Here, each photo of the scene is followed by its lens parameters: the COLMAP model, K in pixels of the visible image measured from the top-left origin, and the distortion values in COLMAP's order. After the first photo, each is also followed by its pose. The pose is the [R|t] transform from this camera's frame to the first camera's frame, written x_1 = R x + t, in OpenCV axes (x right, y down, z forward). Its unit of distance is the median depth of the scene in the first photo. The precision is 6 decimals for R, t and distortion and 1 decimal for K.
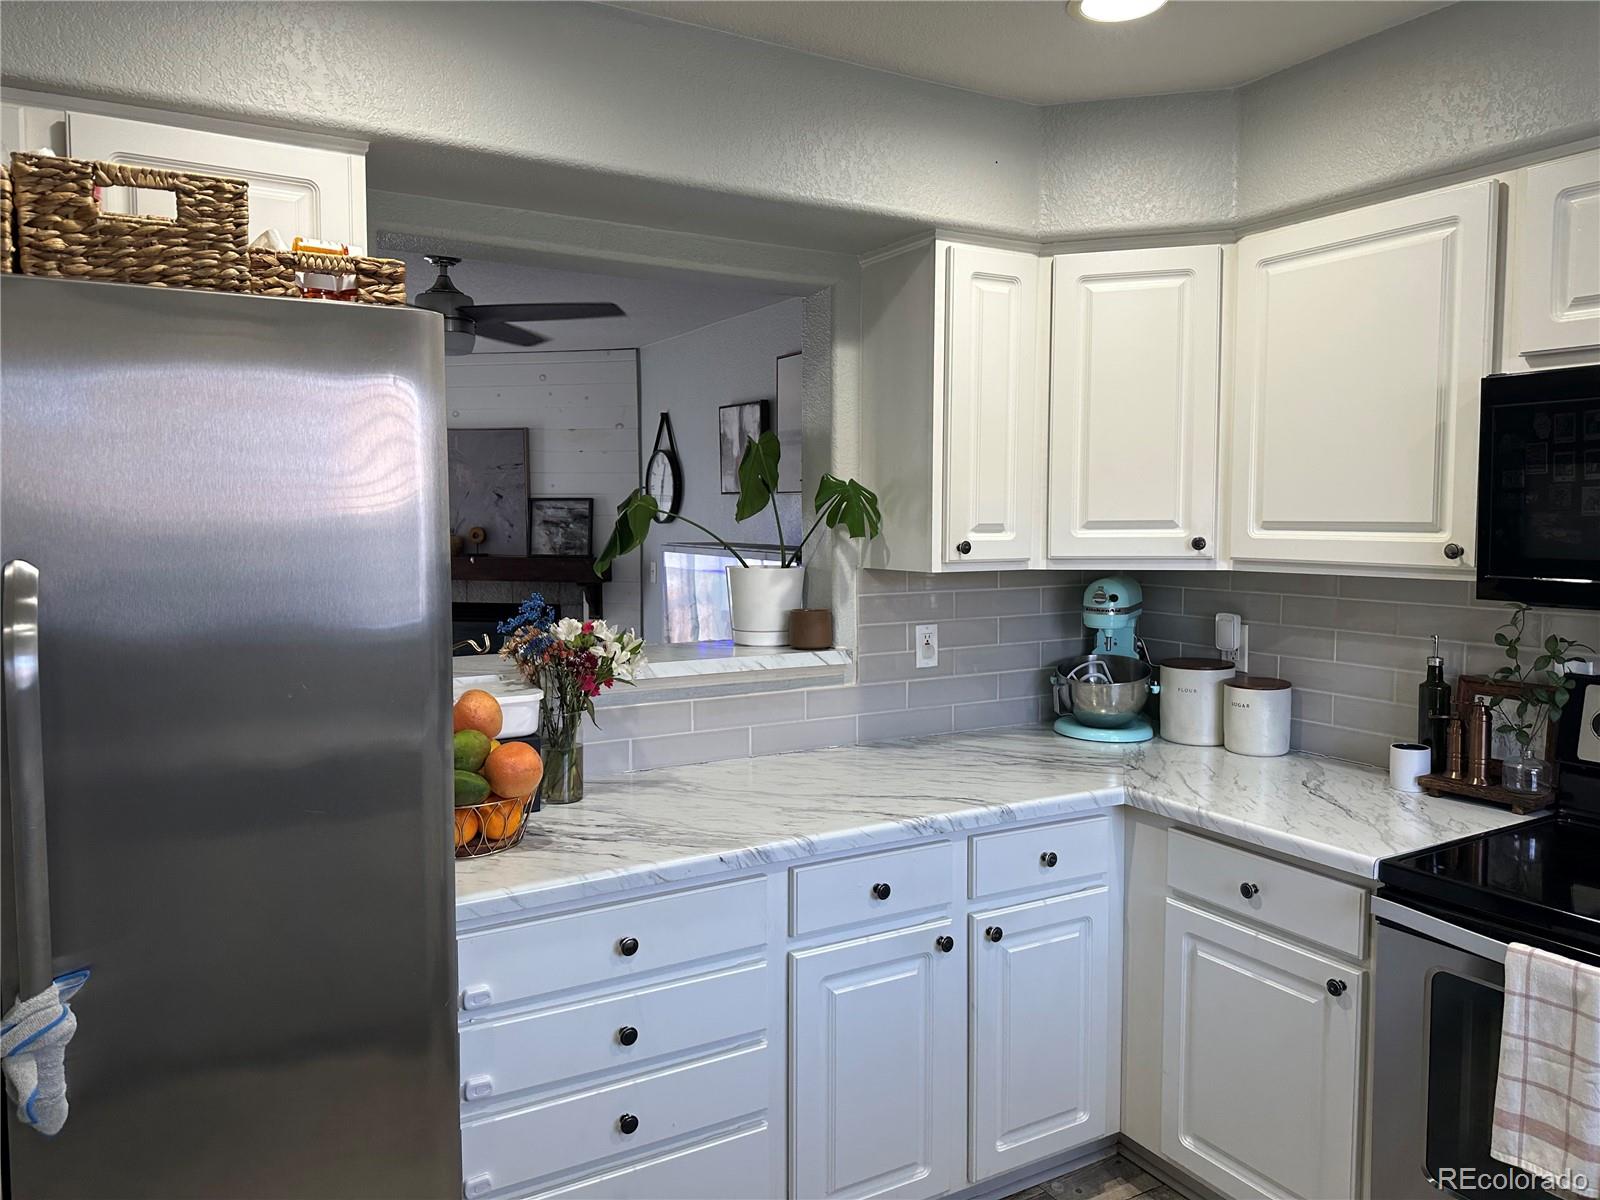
lens RADIAL K [[1143.4, 0, 798.6], [0, 1143.4, 593.9], [0, 0, 1]] dist [0.003236, -0.001690]
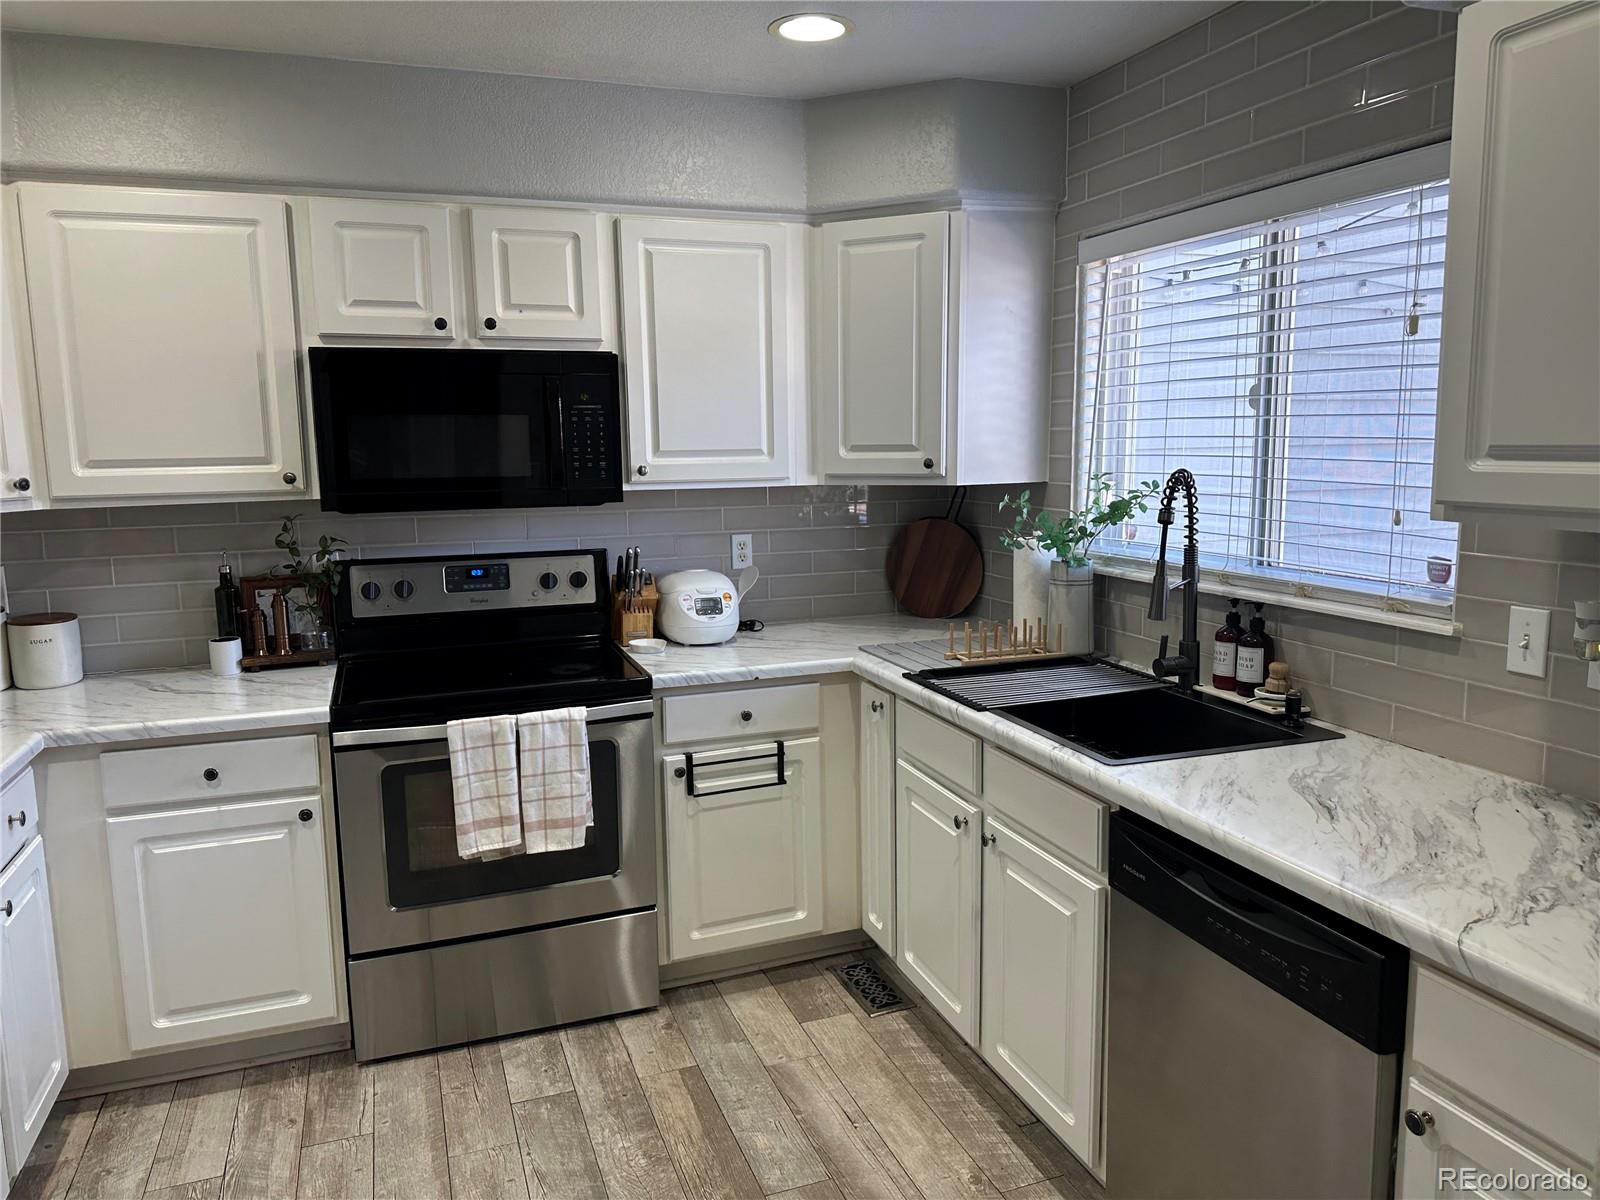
lens RADIAL K [[1112.6, 0, 800.0], [0, 1112.6, 600.0], [0, 0, 1]] dist [-0.000790, -0.000391]
pose [[0.159931, -0.147208, 0.976090, -0.596865], [0.085829, 0.987147, 0.134813, -0.019970], [-0.983390, 0.062216, 0.170510, 0.195960]]
